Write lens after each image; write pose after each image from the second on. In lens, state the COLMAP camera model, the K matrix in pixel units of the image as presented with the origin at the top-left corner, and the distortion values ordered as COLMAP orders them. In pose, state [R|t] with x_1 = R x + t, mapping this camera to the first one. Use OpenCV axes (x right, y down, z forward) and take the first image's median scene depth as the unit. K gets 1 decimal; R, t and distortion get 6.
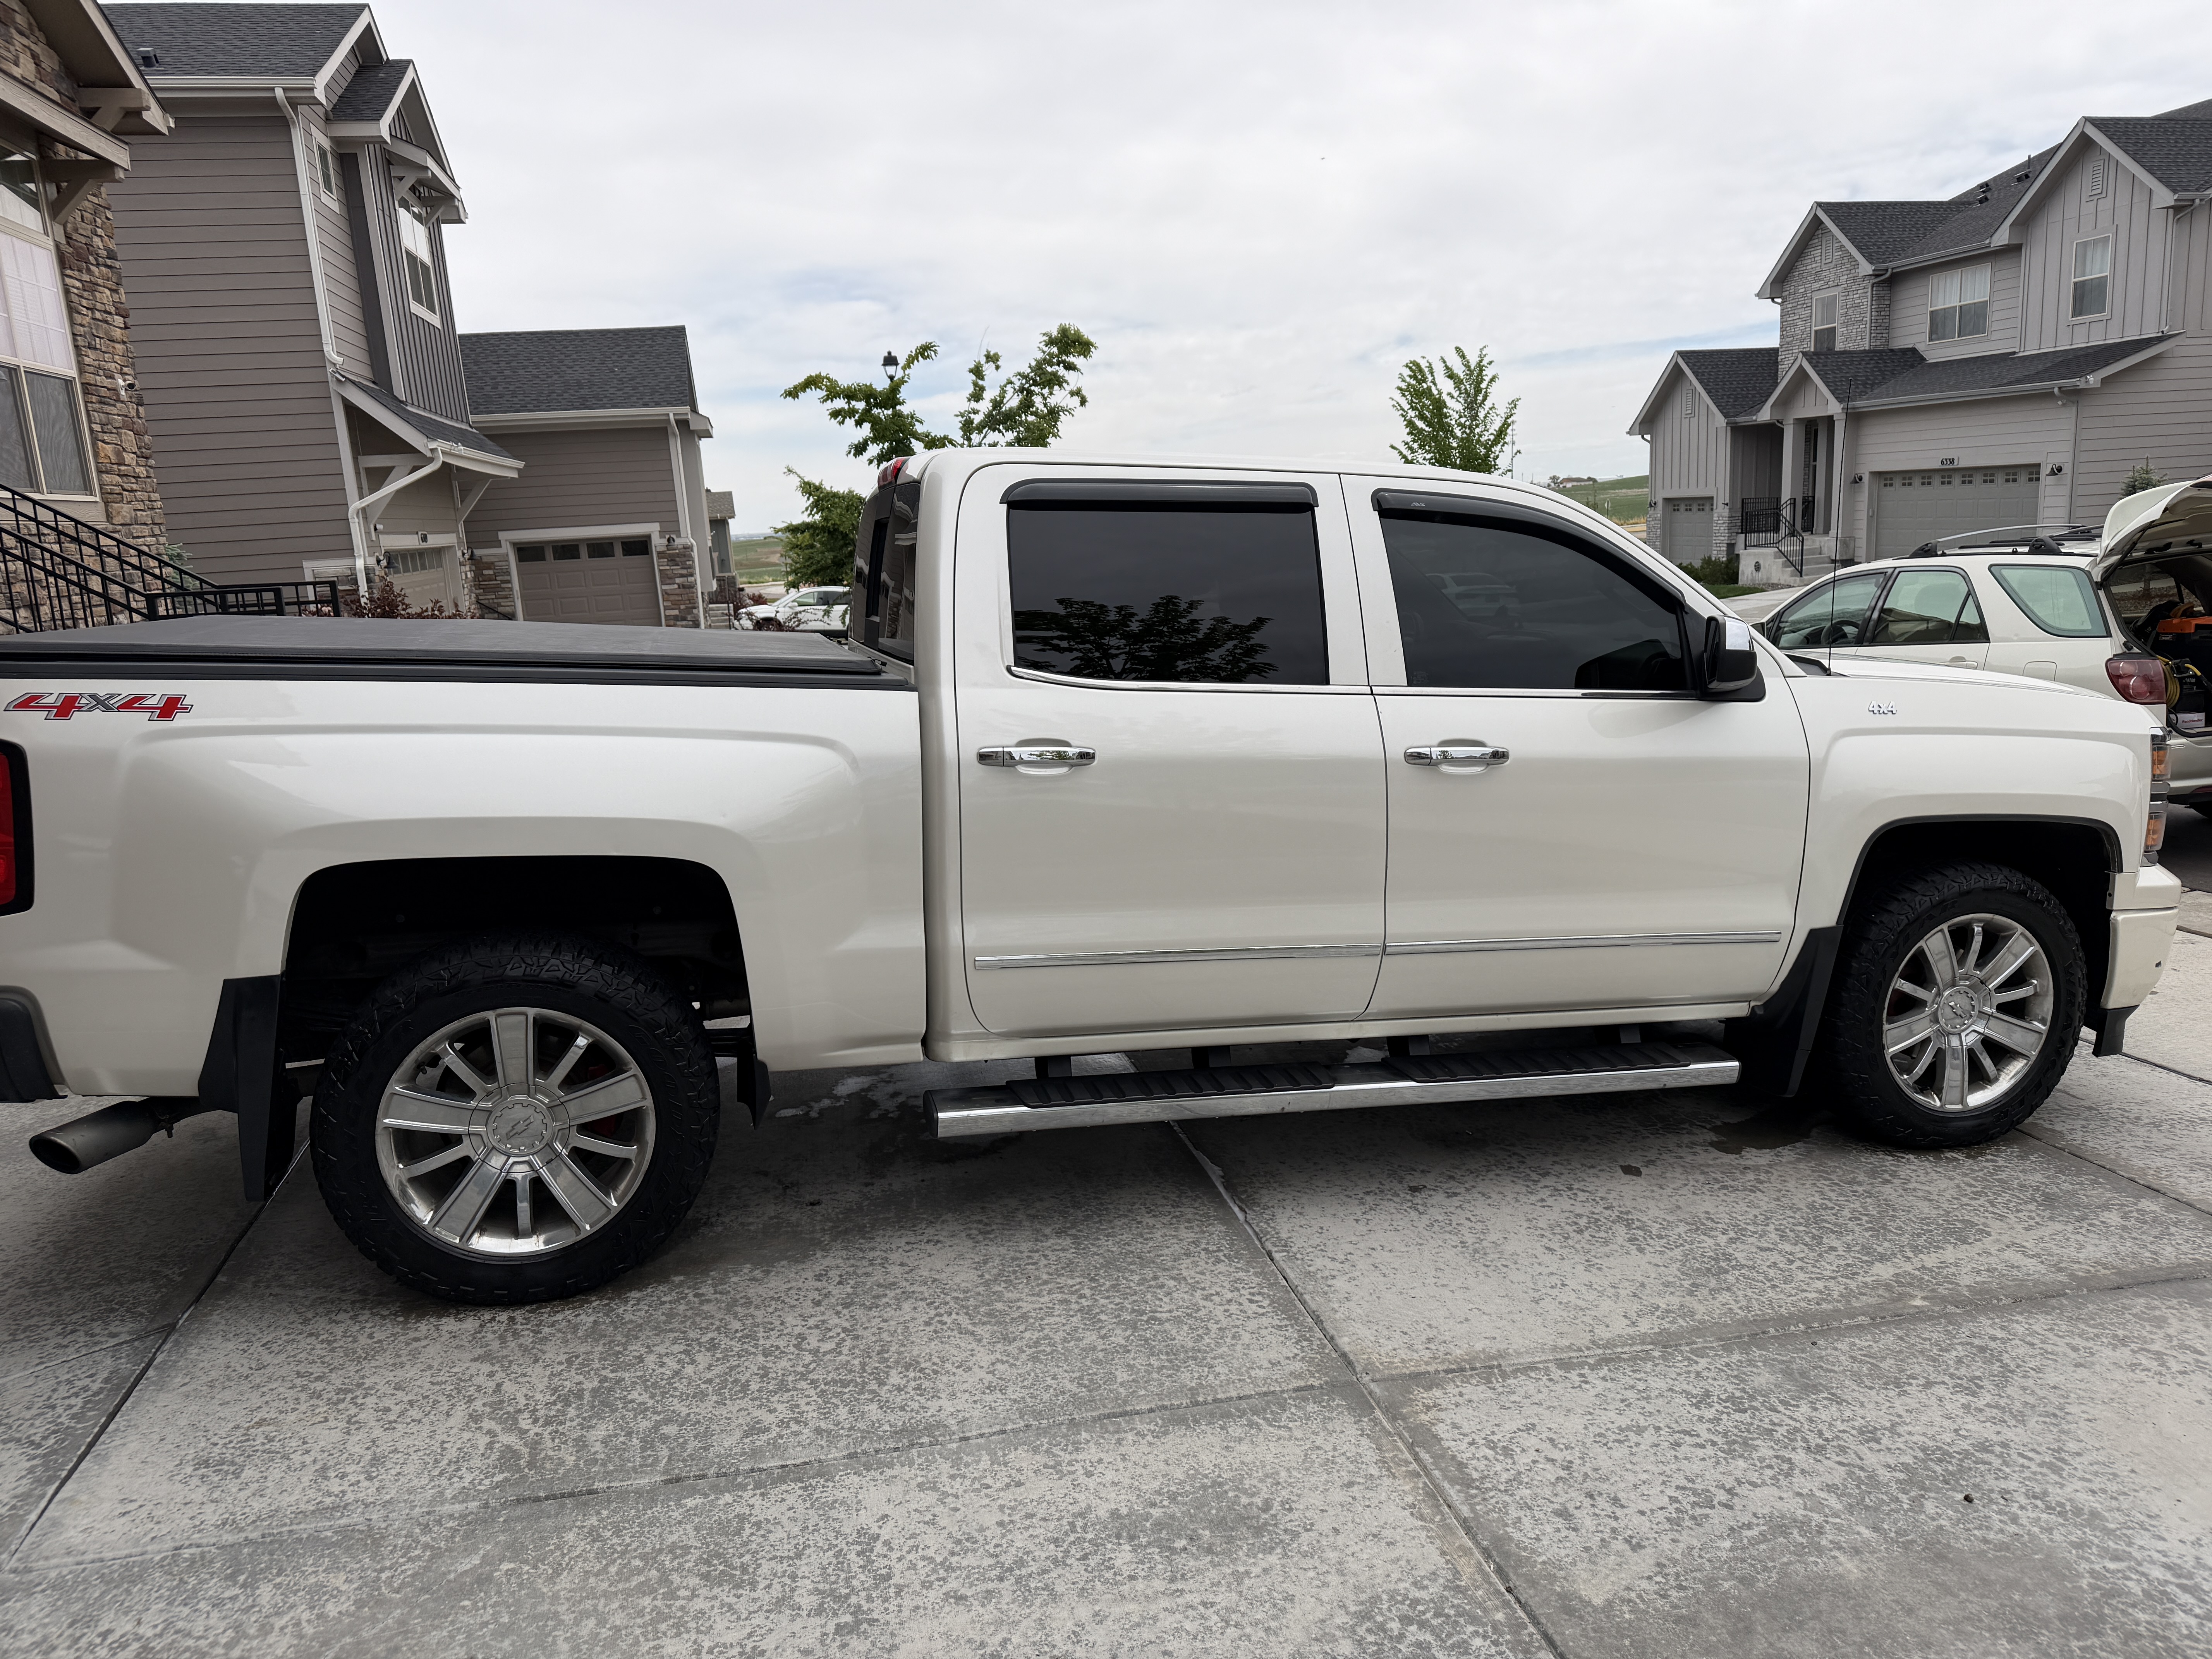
lens RADIAL K [[1528.7, 0, 1106.0], [0, 1528.7, 829.5], [0, 0, 1]] dist [0.003478, -0.007538]
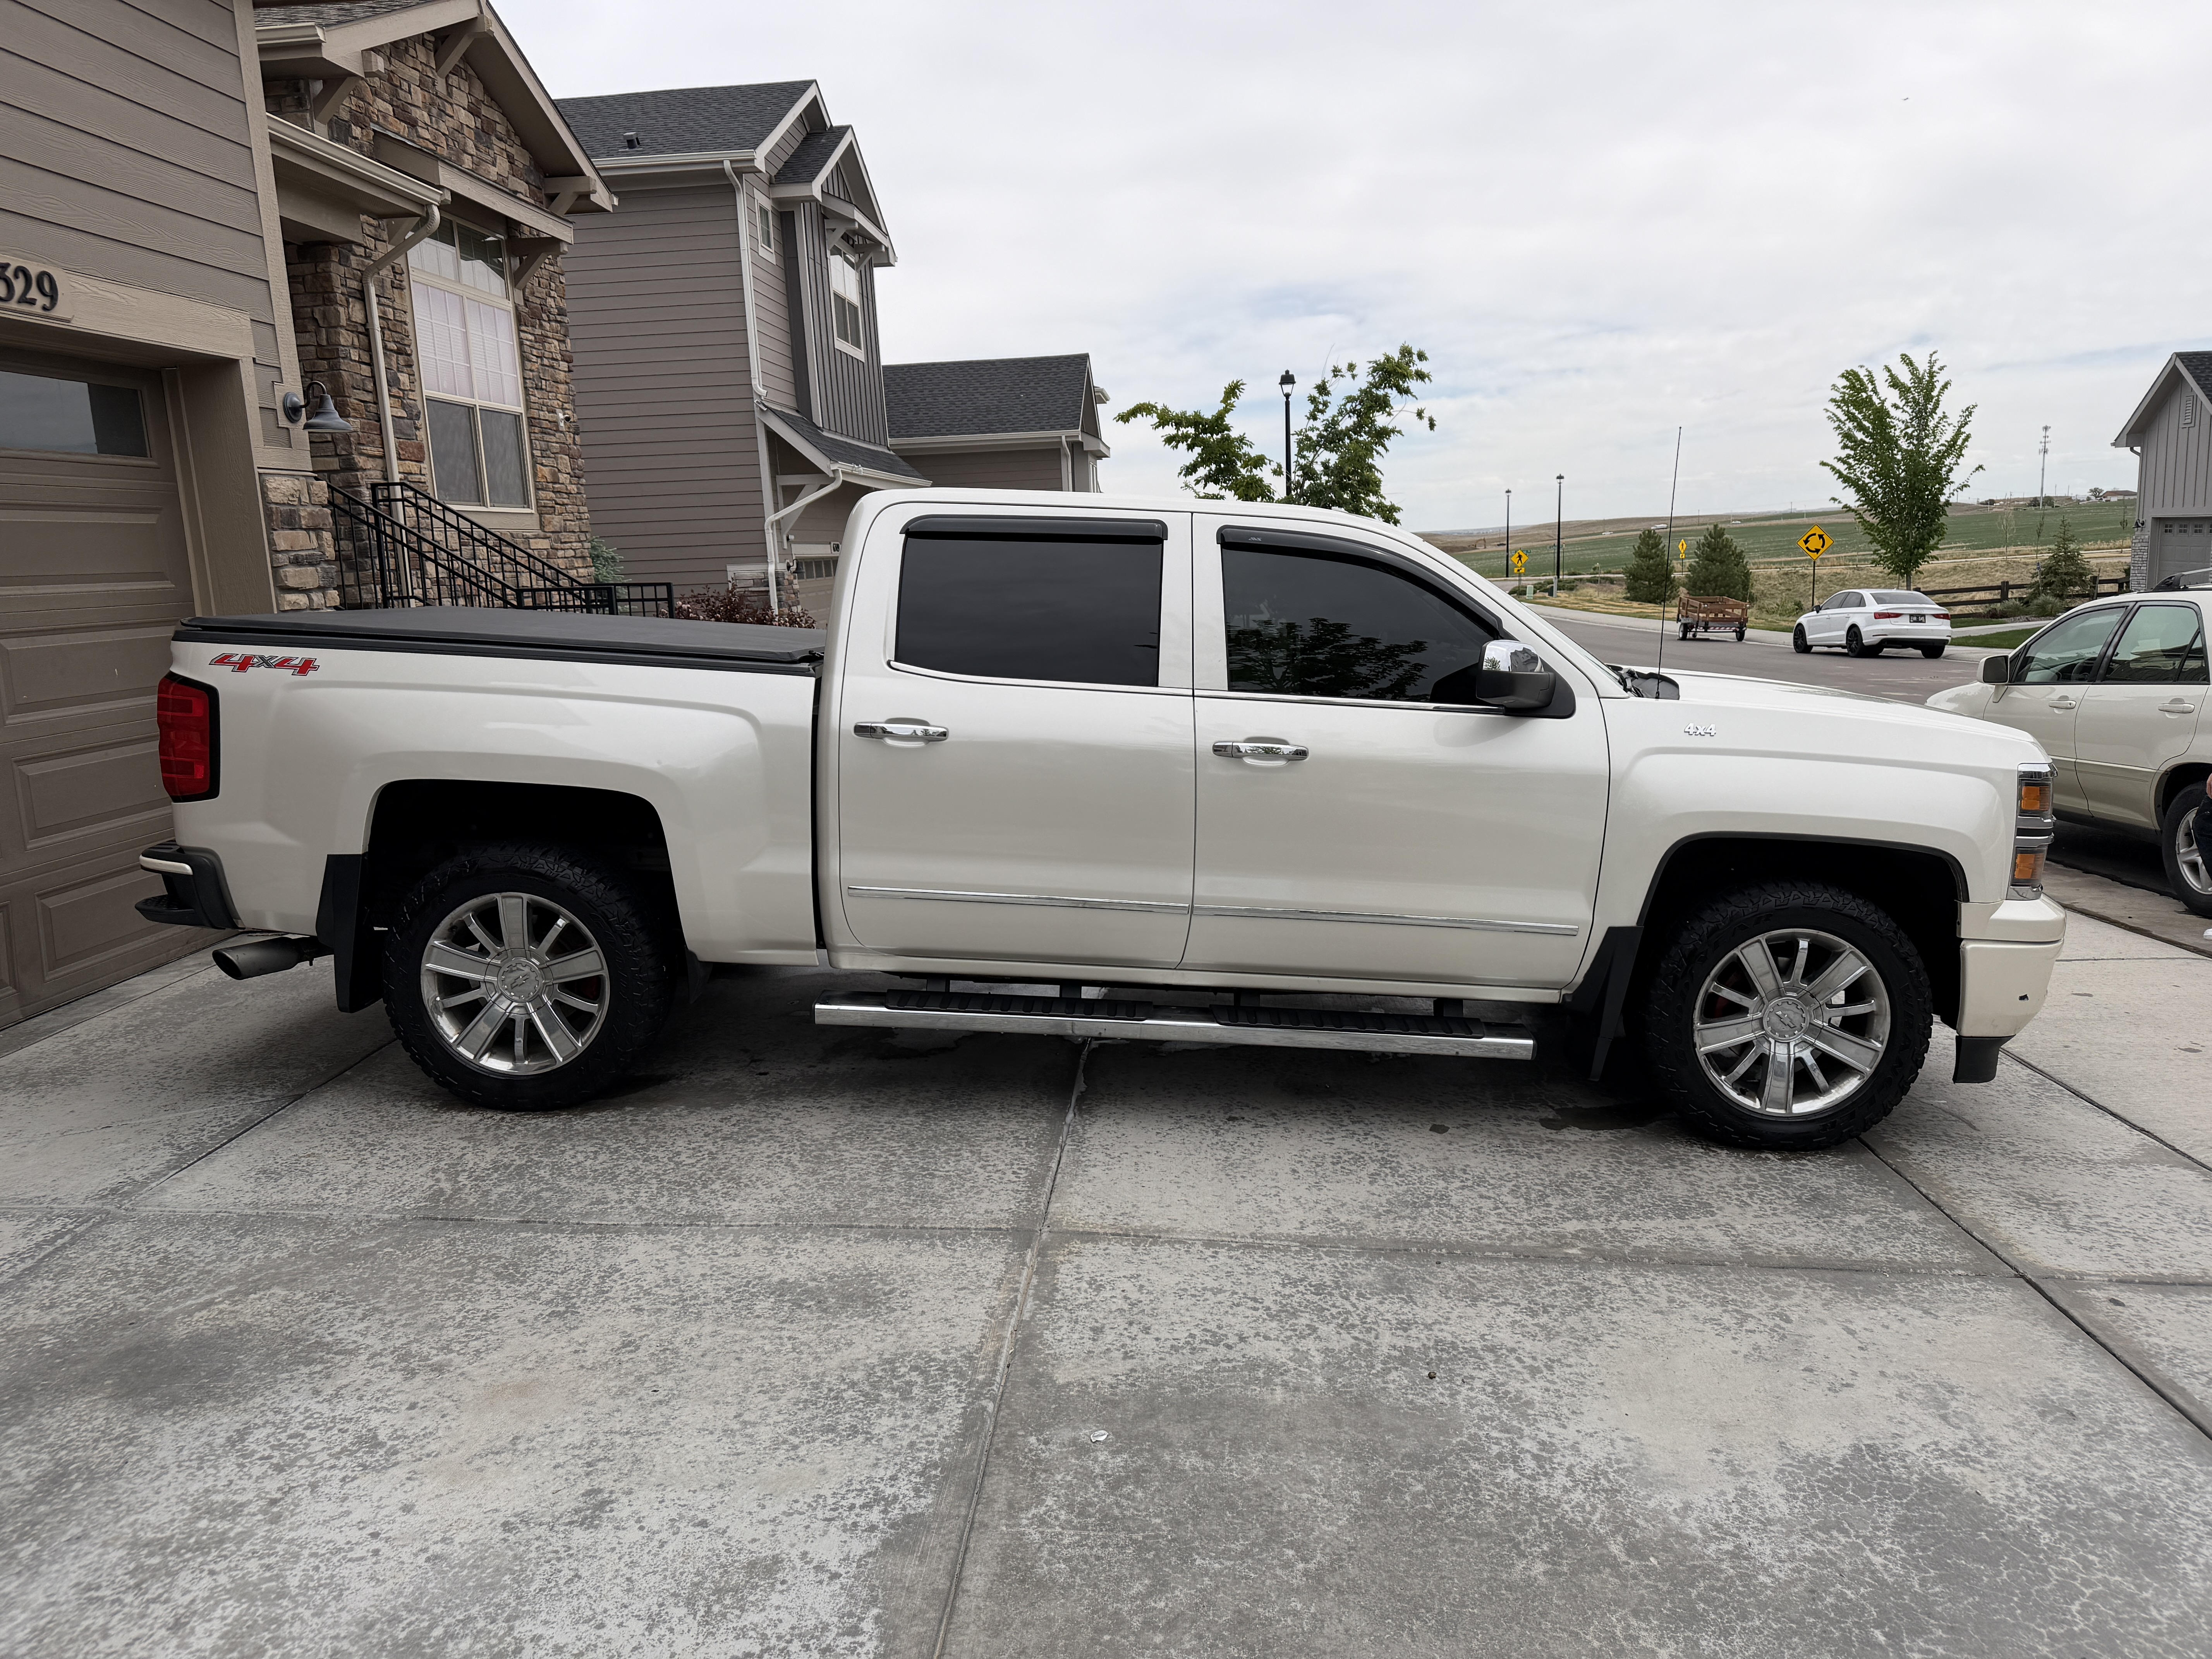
lens RADIAL K [[1569.9, 0, 1188.5], [0, 1569.9, 827.9], [0, 0, 1]] dist [0.076352, -0.116430]
pose [[0.959452, 0.062639, -0.274825, 0.473343], [-0.066479, 0.997777, -0.004670, 0.019109], [0.273922, 0.022750, 0.961483, -0.174212]]
